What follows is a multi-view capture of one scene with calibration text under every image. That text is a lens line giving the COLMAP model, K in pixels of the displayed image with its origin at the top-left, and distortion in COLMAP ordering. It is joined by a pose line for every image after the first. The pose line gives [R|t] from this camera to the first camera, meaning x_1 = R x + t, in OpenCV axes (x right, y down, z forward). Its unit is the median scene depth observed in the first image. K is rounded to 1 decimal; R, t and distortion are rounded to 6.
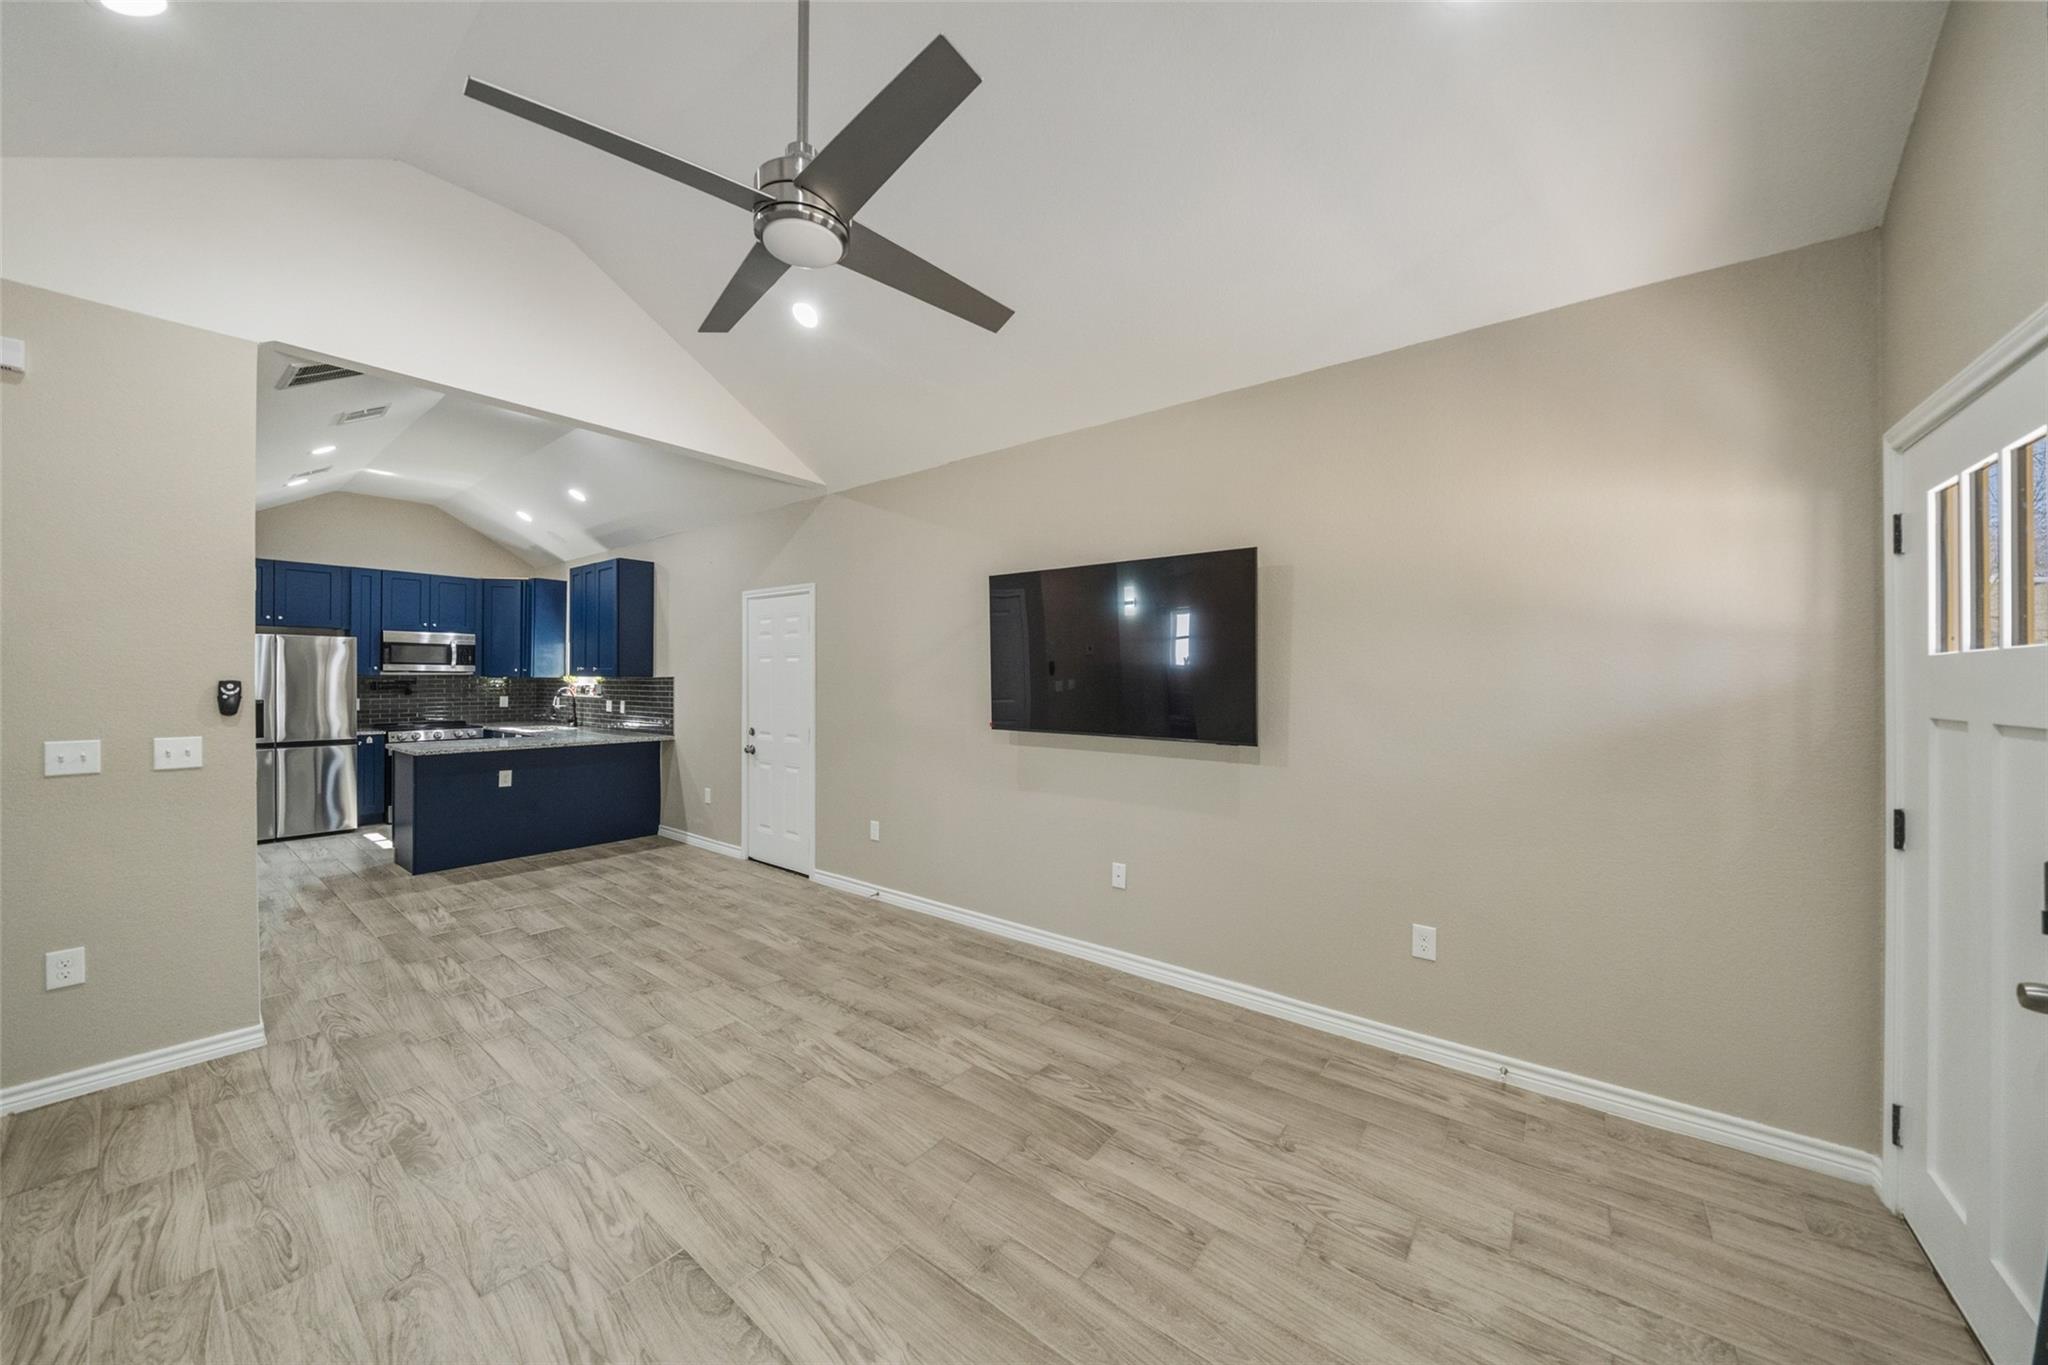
lens RADIAL K [[715.2, 0, 1032.1], [0, 715.2, 675.7], [0, 0, 1]] dist [-0.008551, -0.000016]
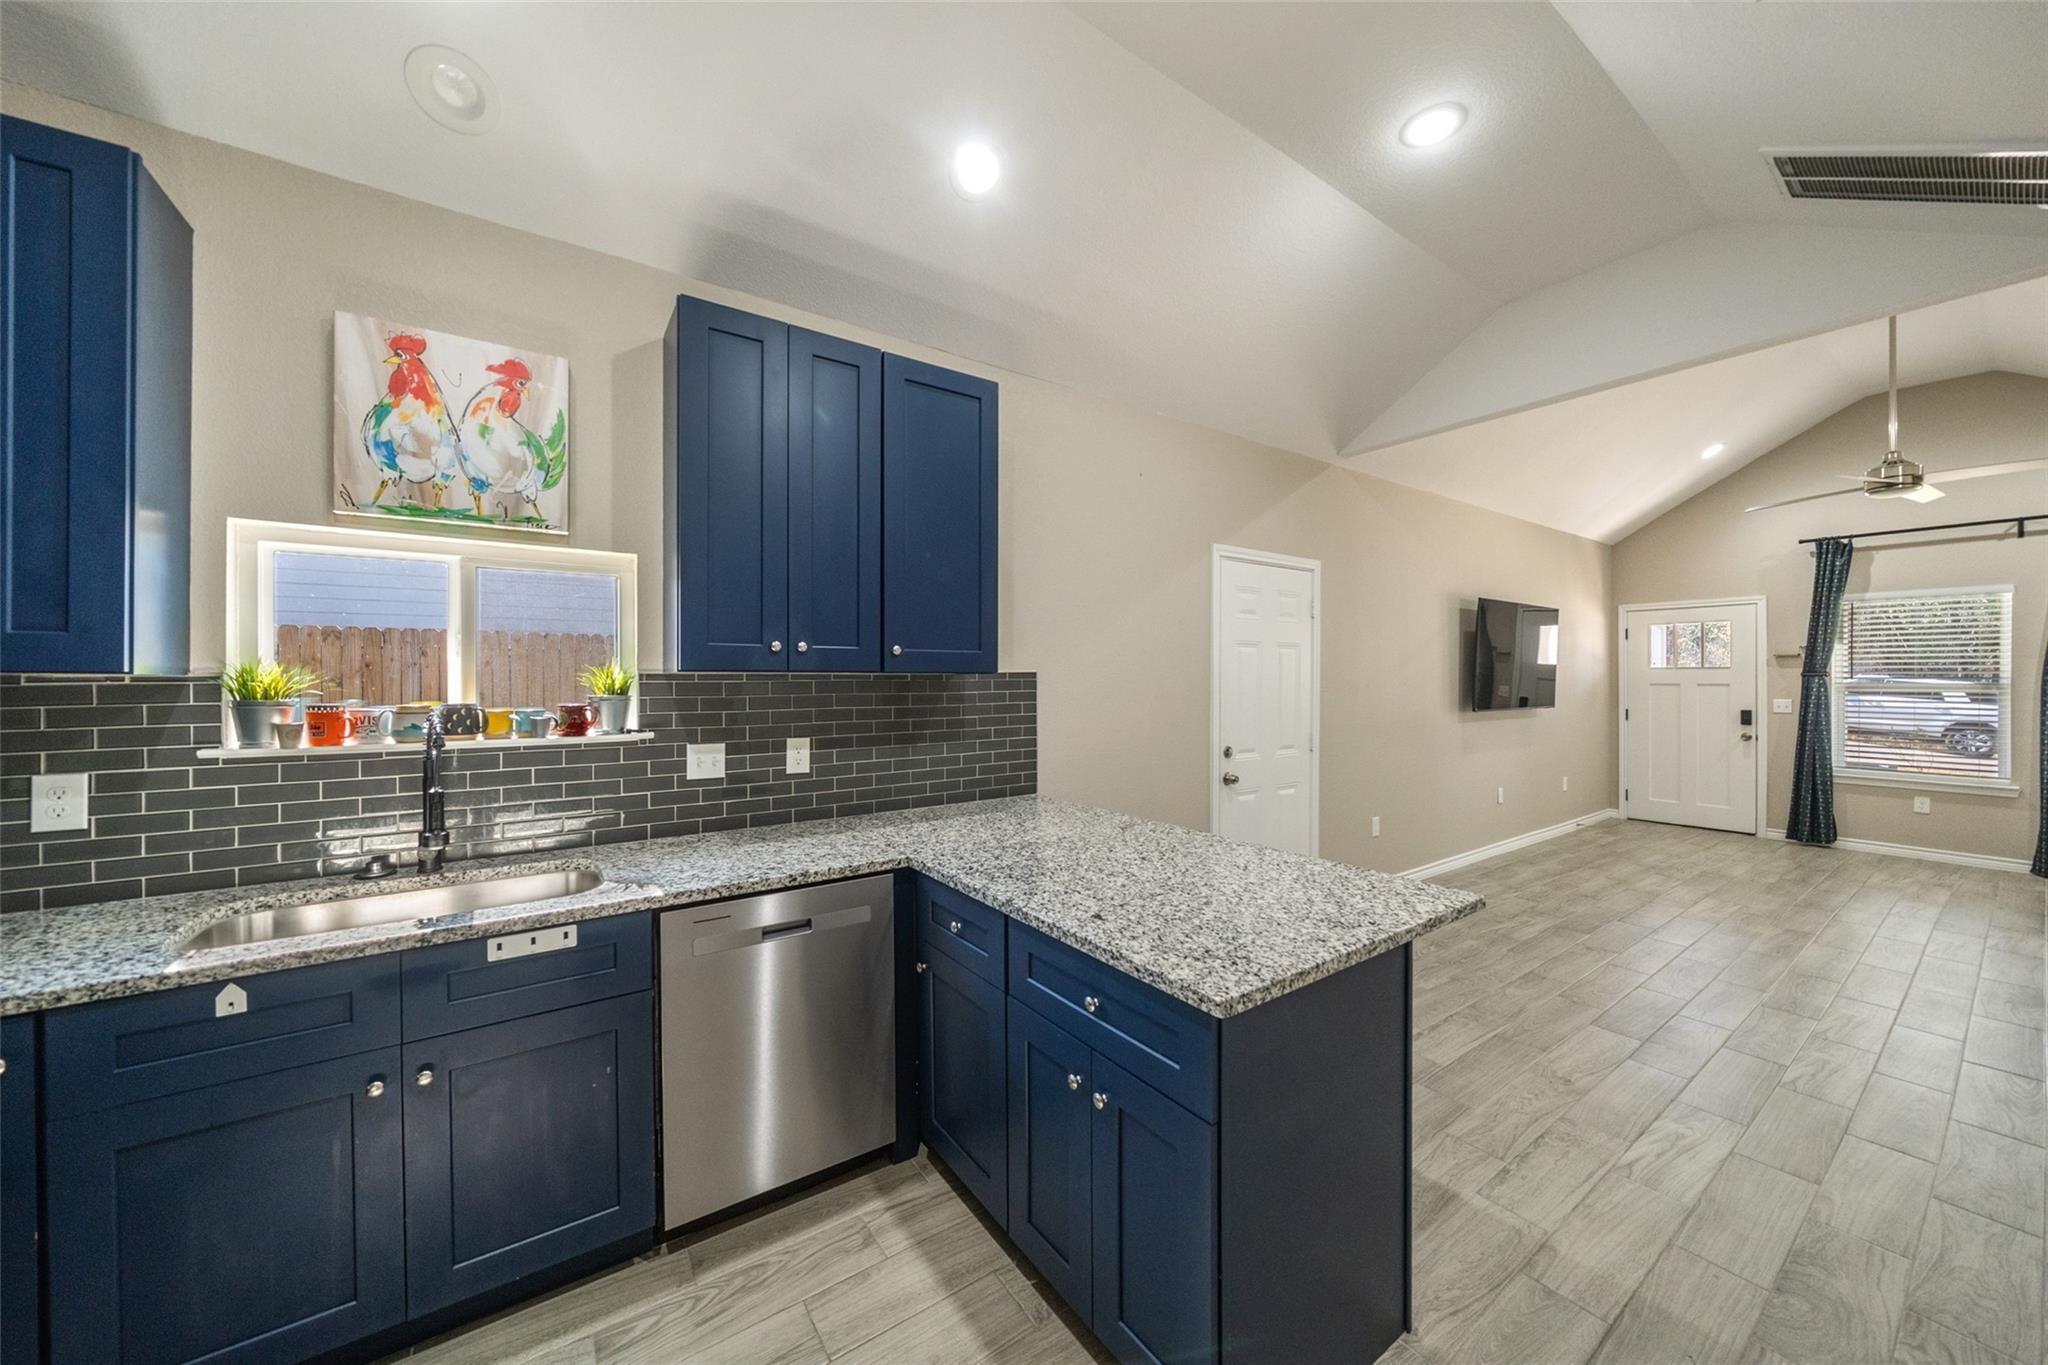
lens RADIAL K [[715.2, 0, 1032.1], [0, 715.2, 675.7], [0, 0, 1]] dist [-0.008551, -0.000016]
pose [[0.296270, -0.001901, 0.955102, -1.110319], [-0.000874, 0.999997, 0.002261, 0.003460], [-0.955104, -0.001505, 0.296268, 0.983185]]
